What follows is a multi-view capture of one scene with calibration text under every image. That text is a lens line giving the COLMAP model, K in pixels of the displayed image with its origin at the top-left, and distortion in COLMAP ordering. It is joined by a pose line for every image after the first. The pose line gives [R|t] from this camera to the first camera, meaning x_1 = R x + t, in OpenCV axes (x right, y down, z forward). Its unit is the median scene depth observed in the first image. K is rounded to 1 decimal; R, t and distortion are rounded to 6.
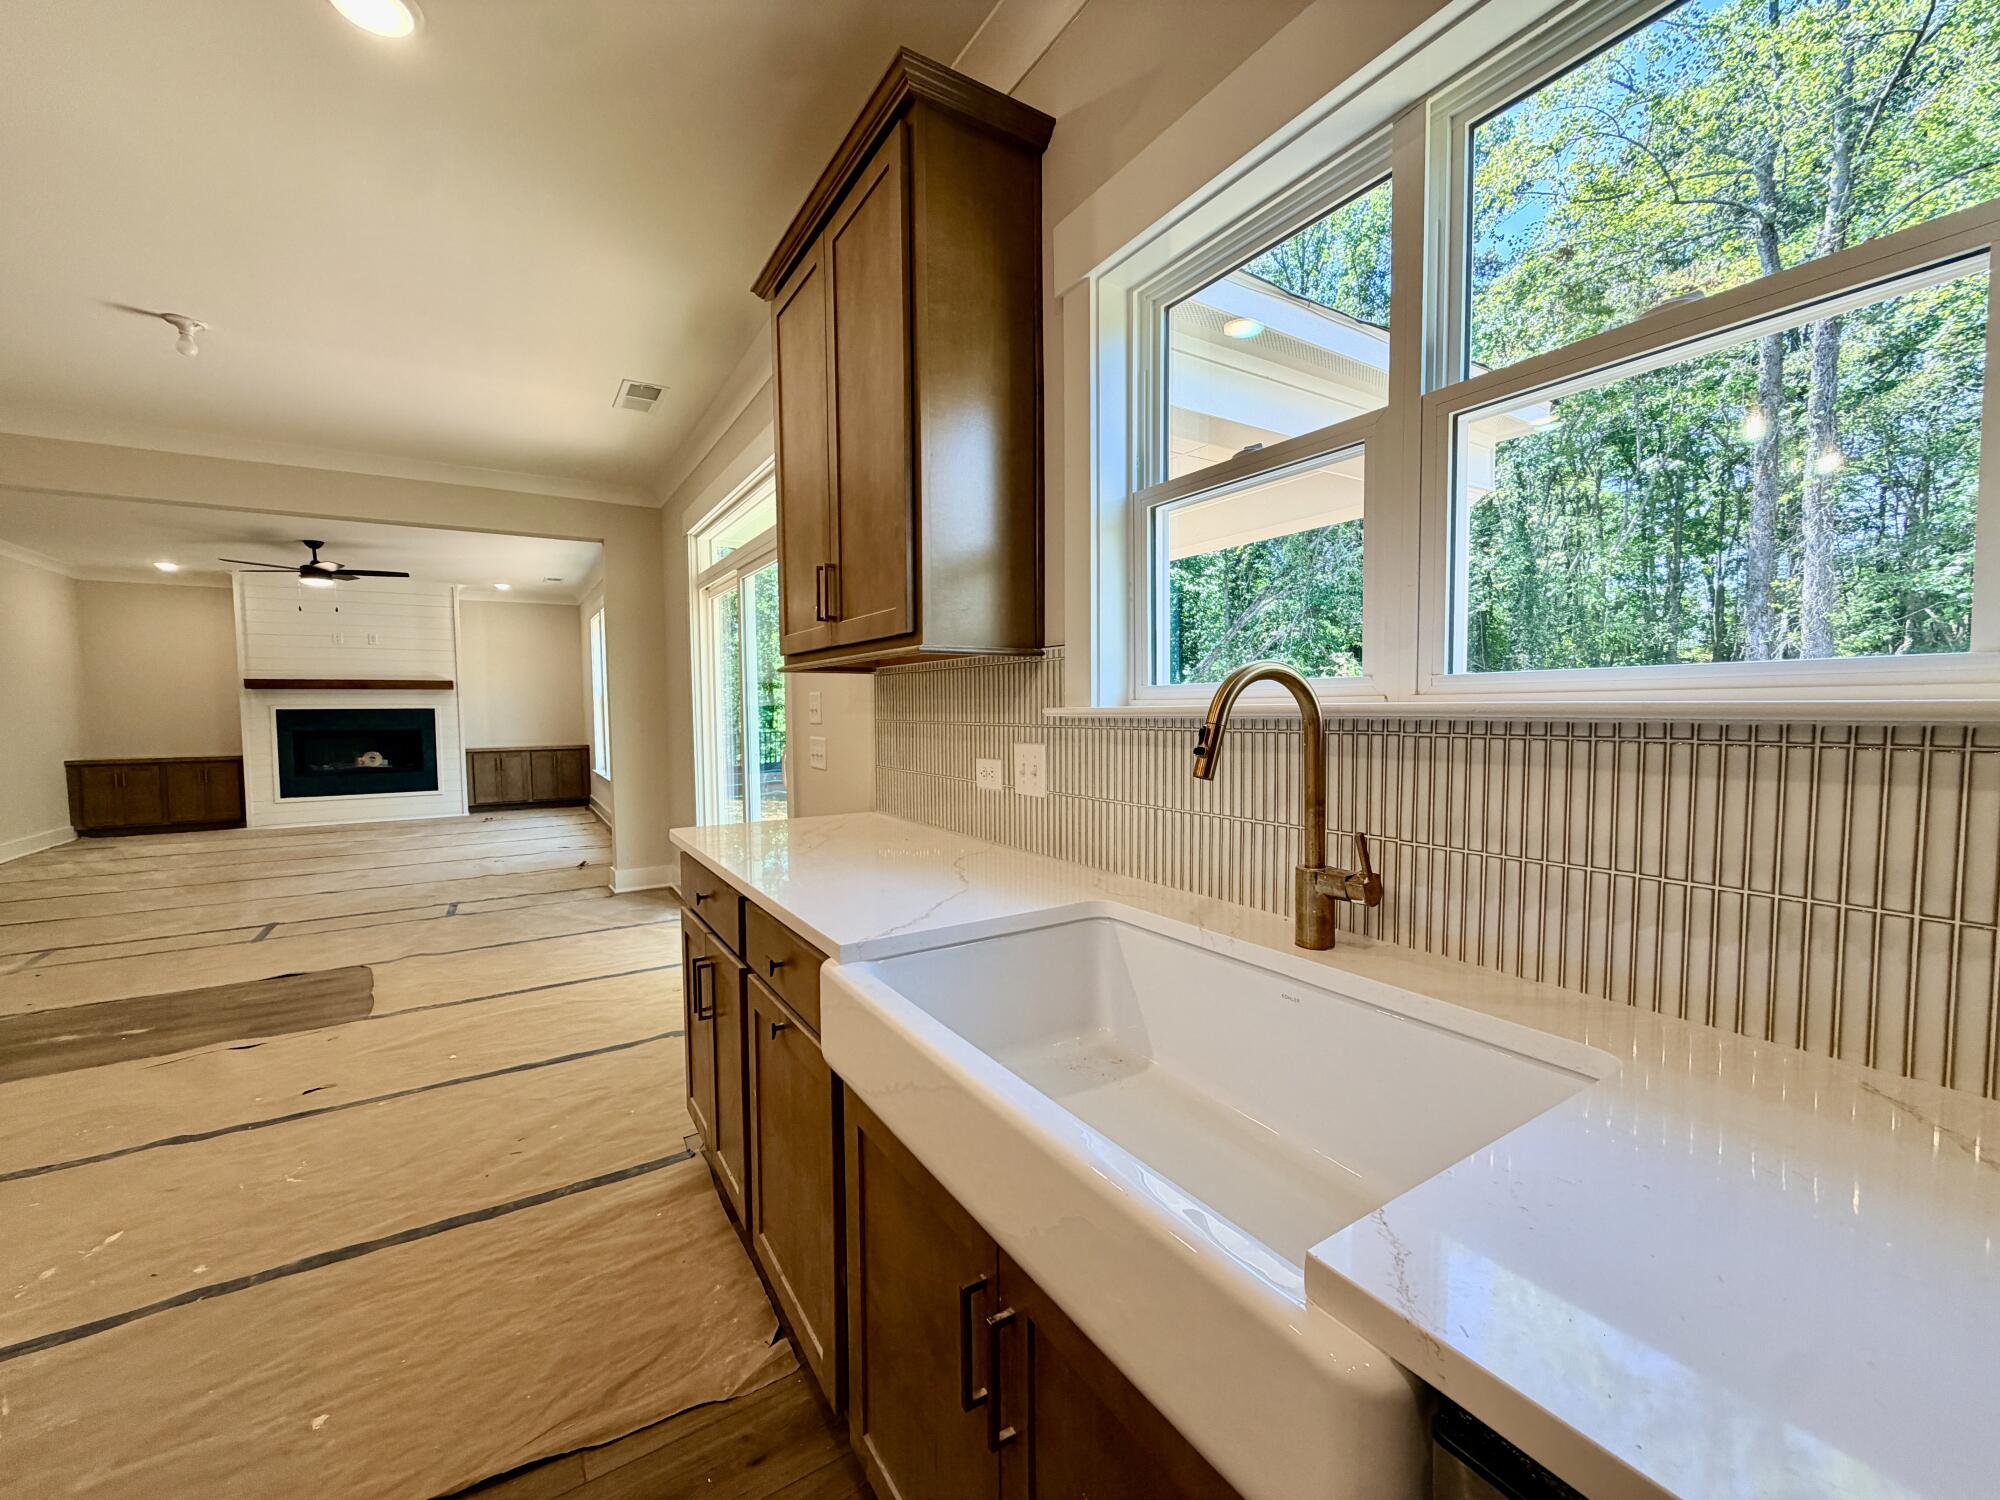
lens RADIAL K [[791.8, 0, 991.1], [0, 791.8, 752.3], [0, 0, 1]] dist [0.002167, -0.000537]
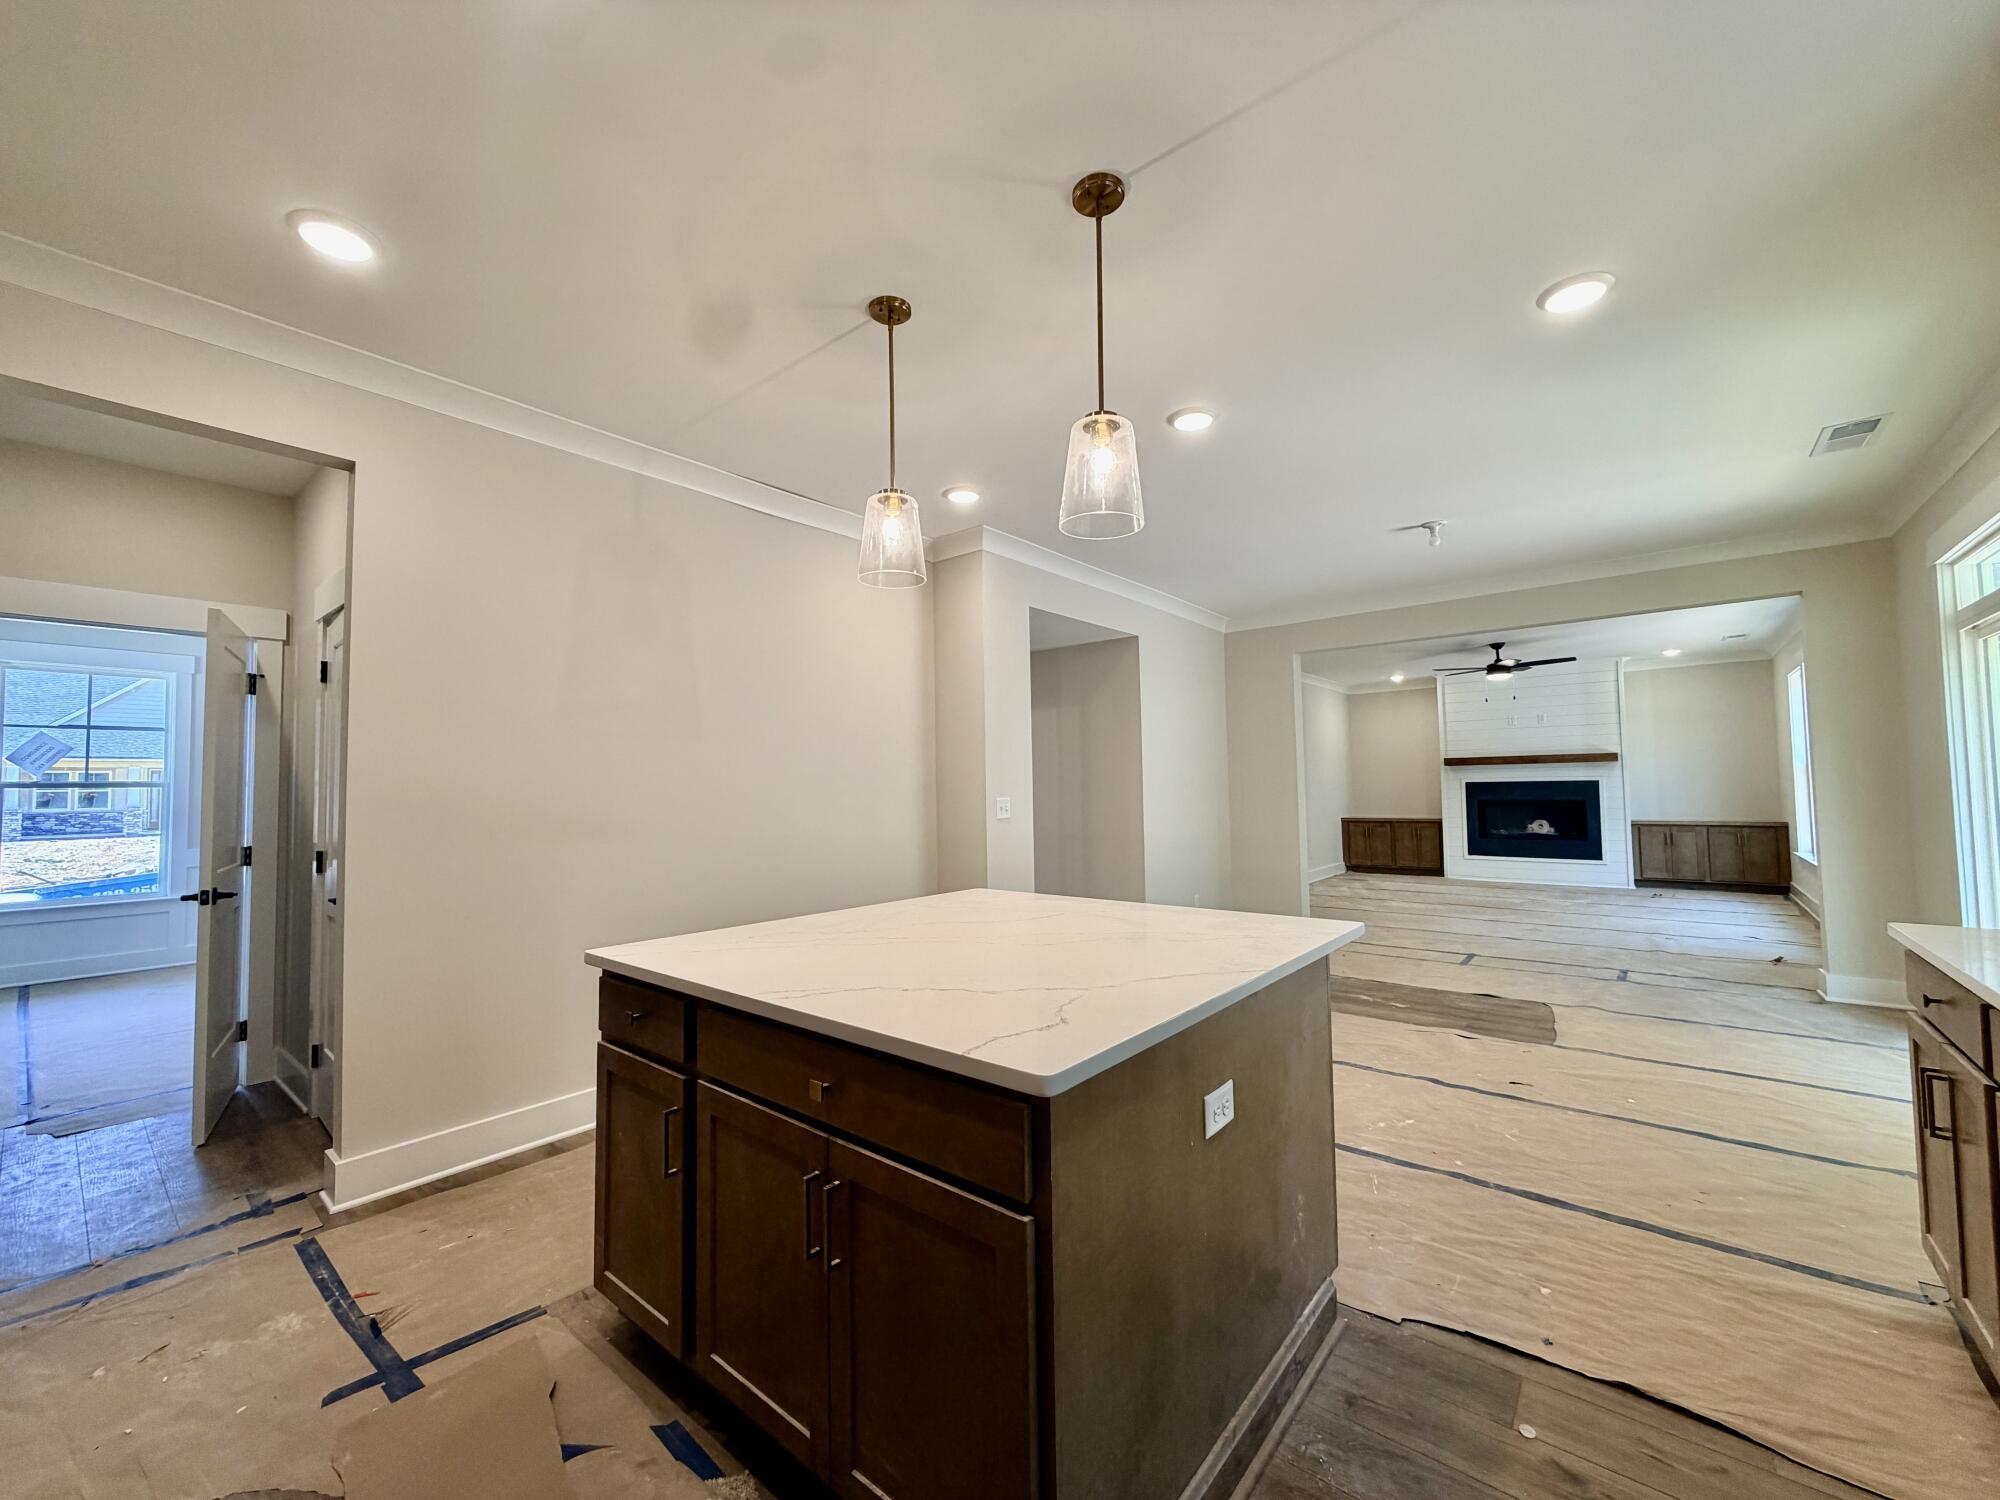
lens RADIAL K [[796.2, 0, 990.0], [0, 796.2, 751.7], [0, 0, 1]] dist [-0.000169, -0.000040]
pose [[0.307936, -0.040446, -0.950547, 0.067327], [-0.041735, 0.997560, -0.055967, -0.002353], [0.950491, 0.056906, 0.305497, -0.120020]]
